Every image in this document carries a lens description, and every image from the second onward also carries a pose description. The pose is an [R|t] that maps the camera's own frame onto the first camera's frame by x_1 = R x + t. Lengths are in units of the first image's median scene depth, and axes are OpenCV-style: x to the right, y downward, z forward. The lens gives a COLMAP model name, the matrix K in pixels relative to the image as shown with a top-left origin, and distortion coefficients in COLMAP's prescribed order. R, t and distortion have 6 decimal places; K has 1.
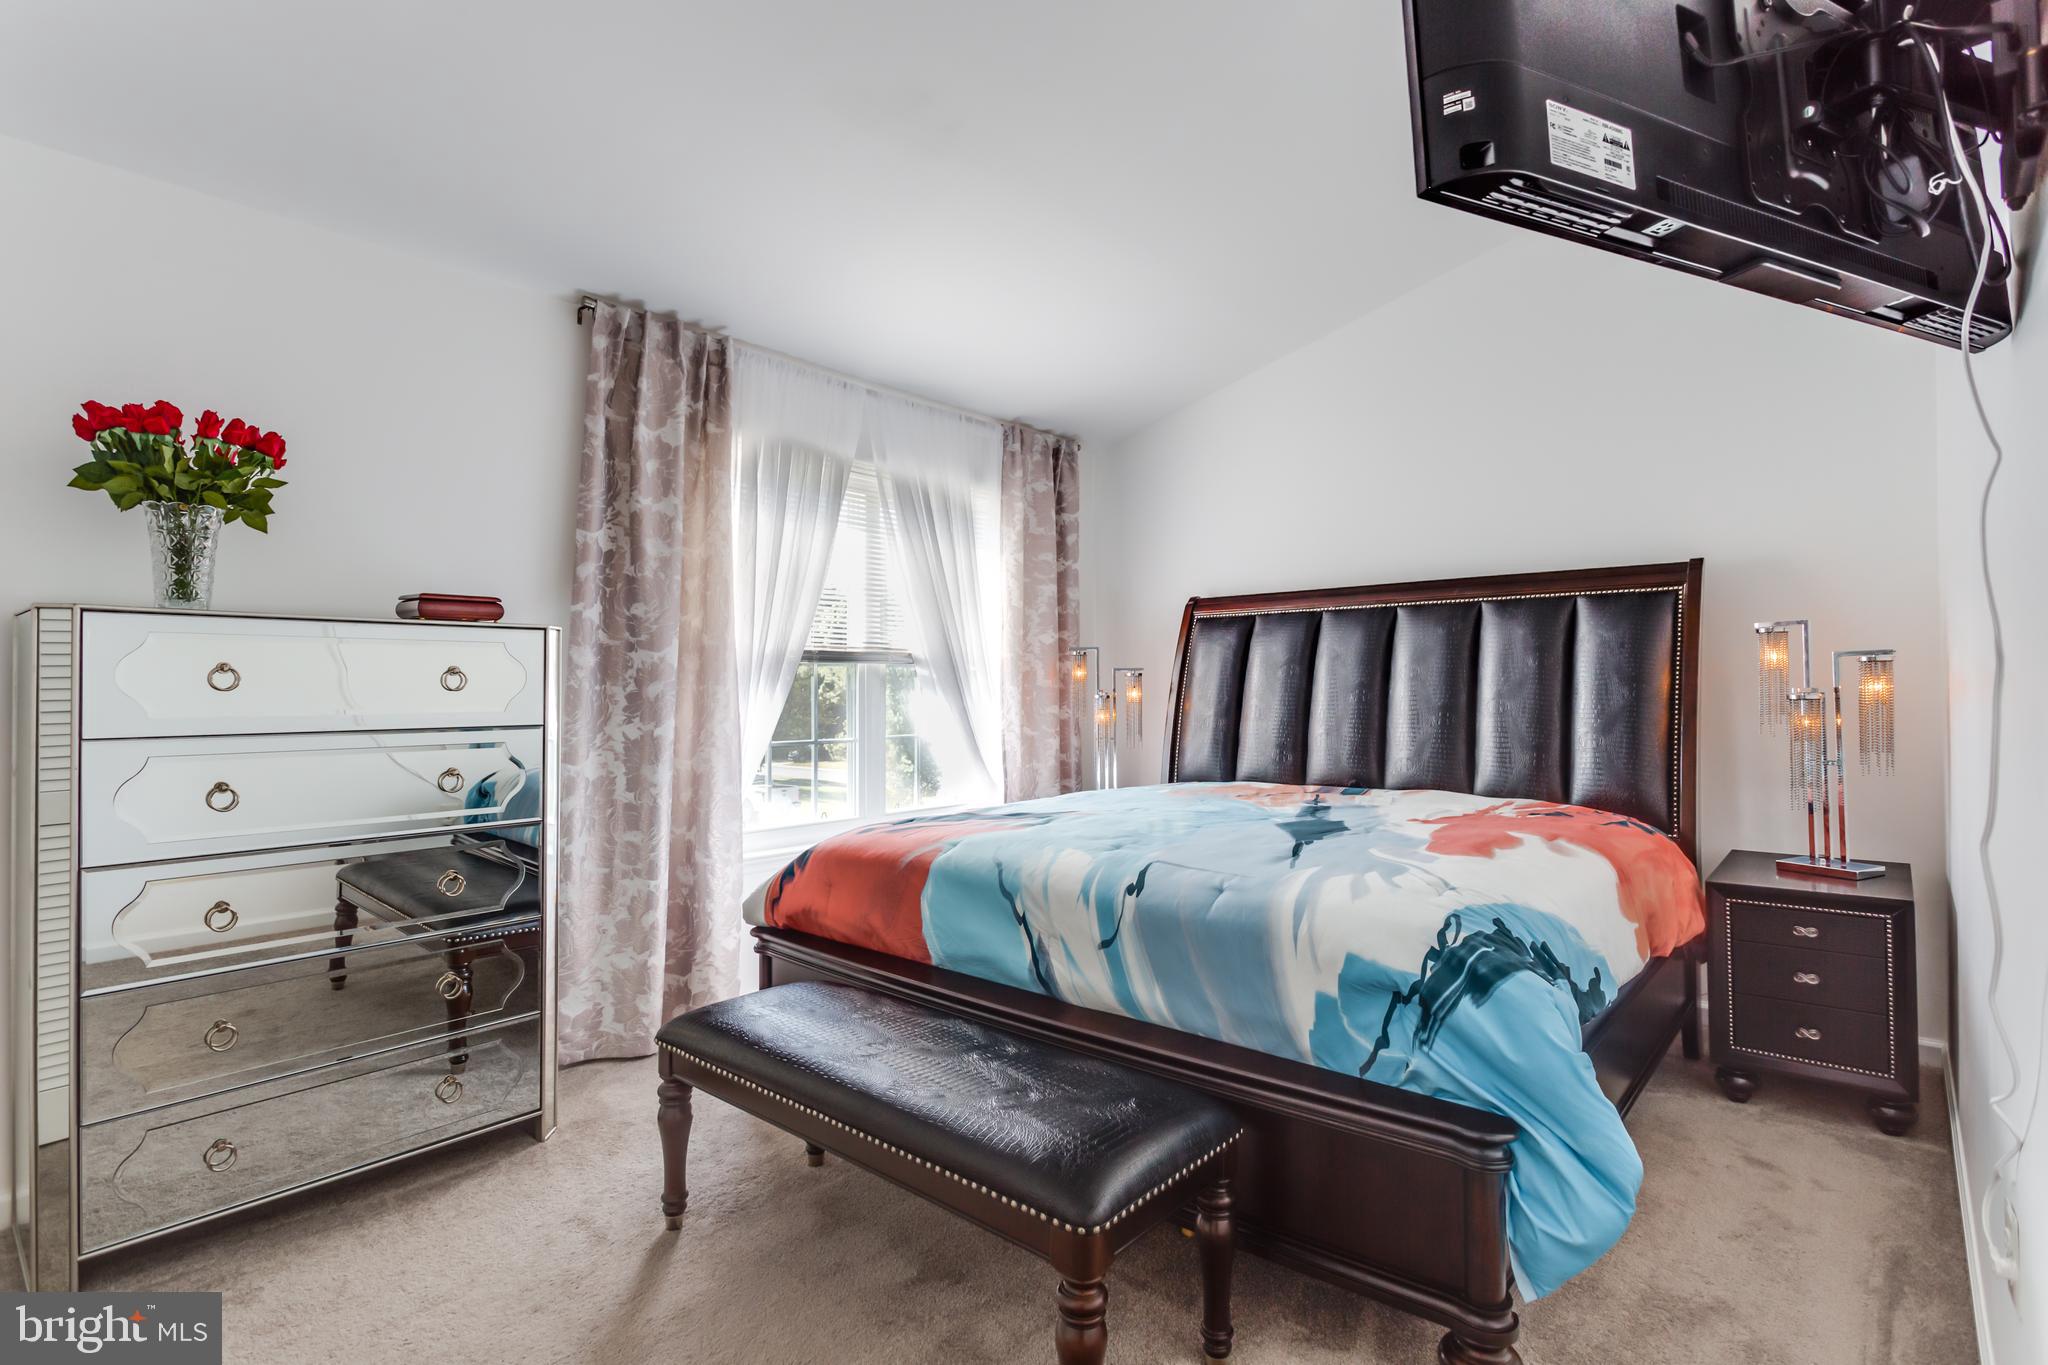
lens RADIAL K [[981.8, 0, 1023.4], [0, 981.8, 666.2], [0, 0, 1]] dist [0.000747, -0.000468]
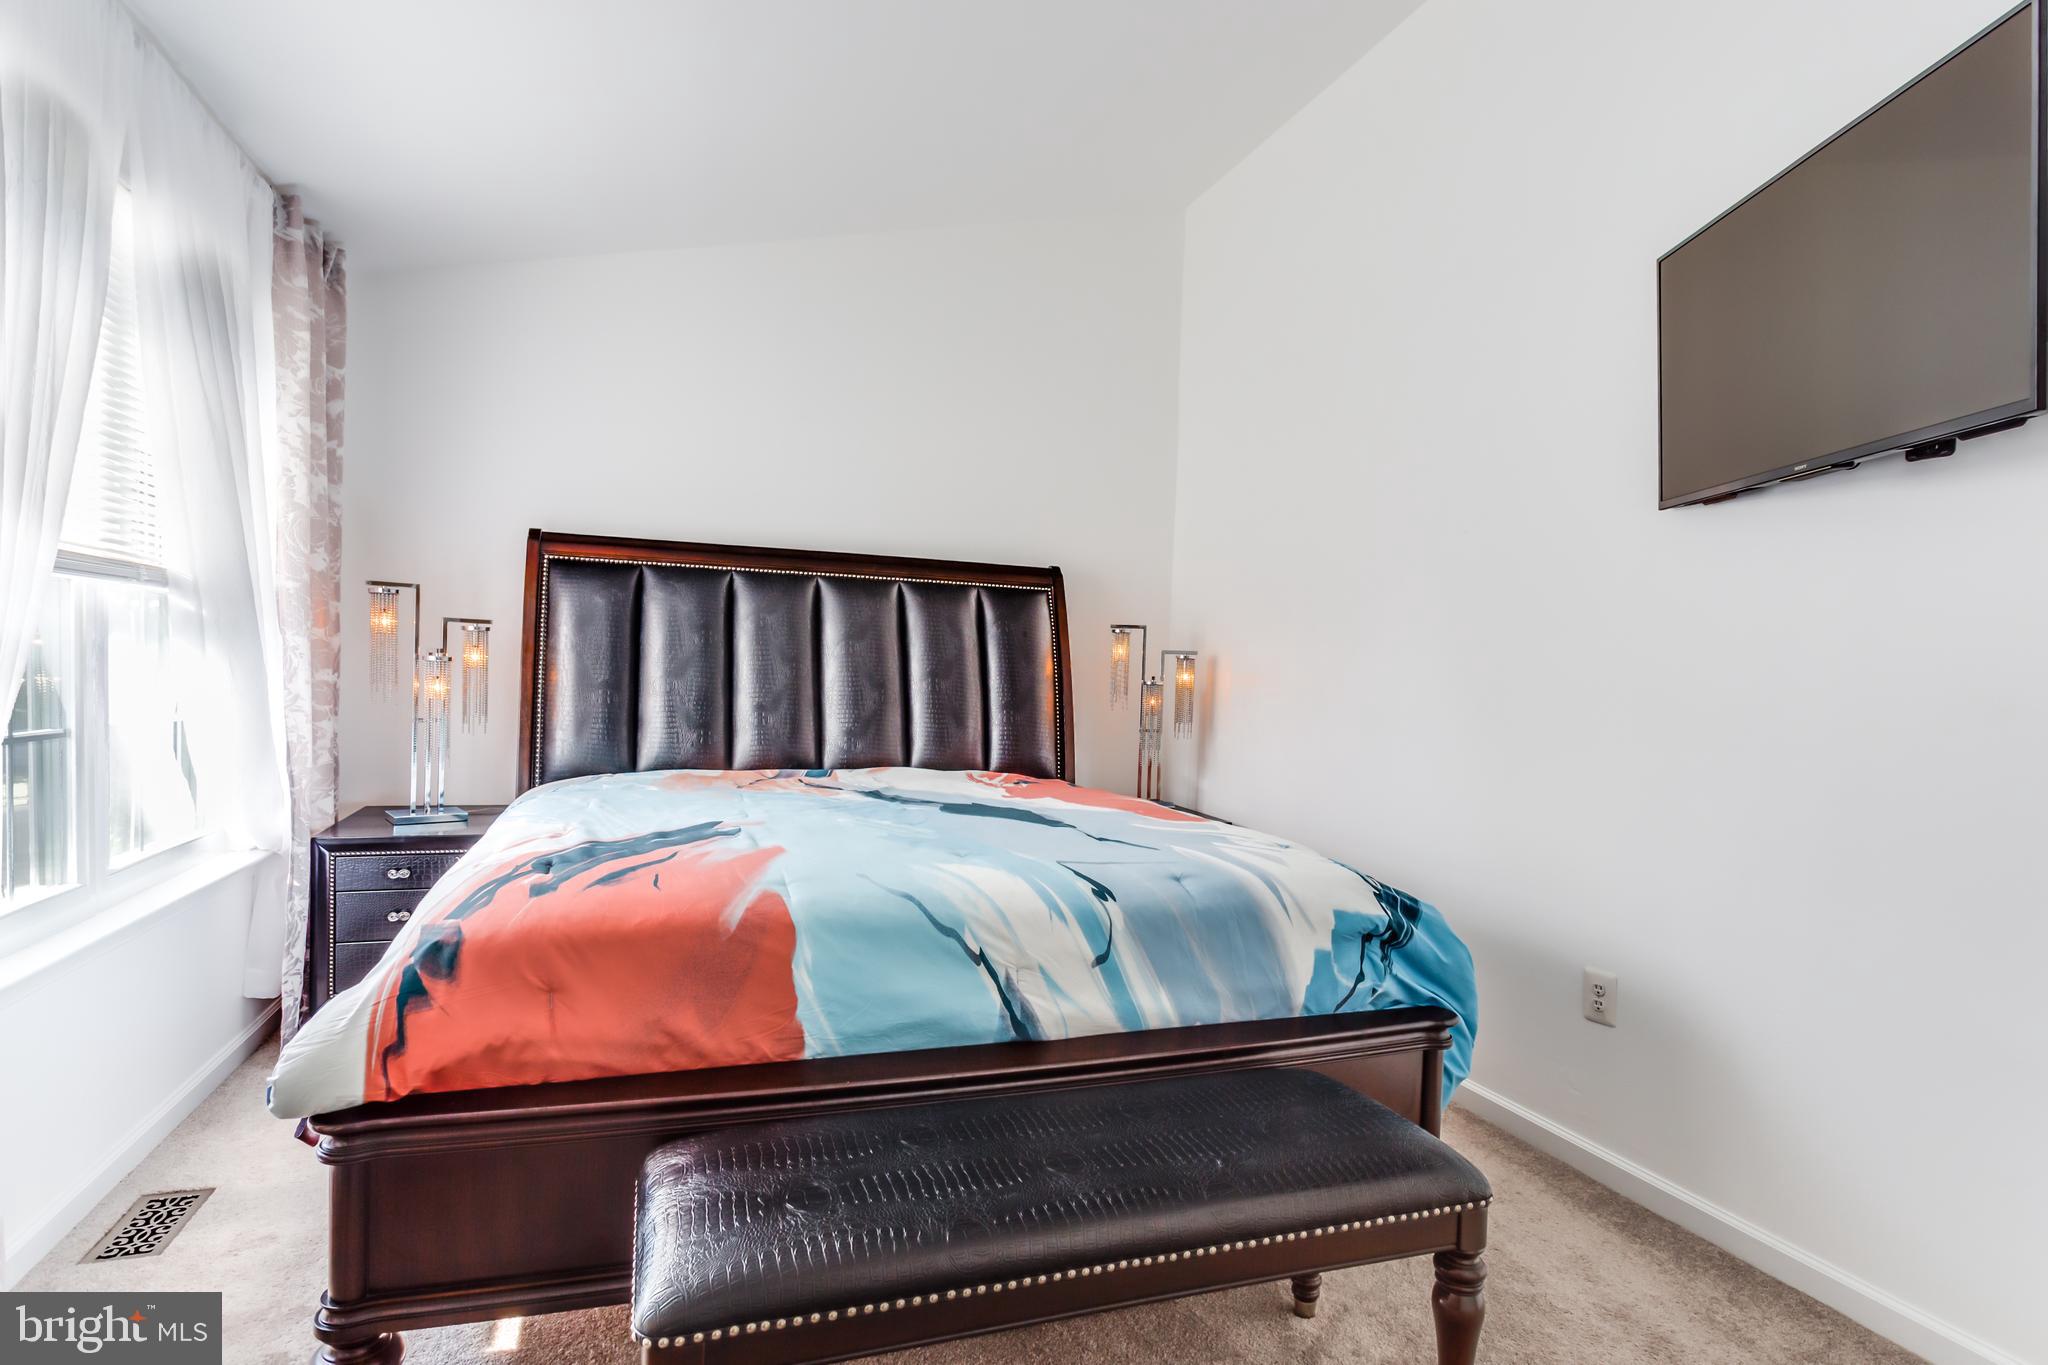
lens RADIAL K [[1075.0, 0, 1026.6], [0, 1075.0, 688.8], [0, 0, 1]] dist [-0.001675, -0.000347]
pose [[0.484096, 0.009805, 0.874960, -0.734746], [-0.060266, 0.997936, 0.022161, 0.021084], [-0.872937, -0.063459, 0.483688, 0.559288]]
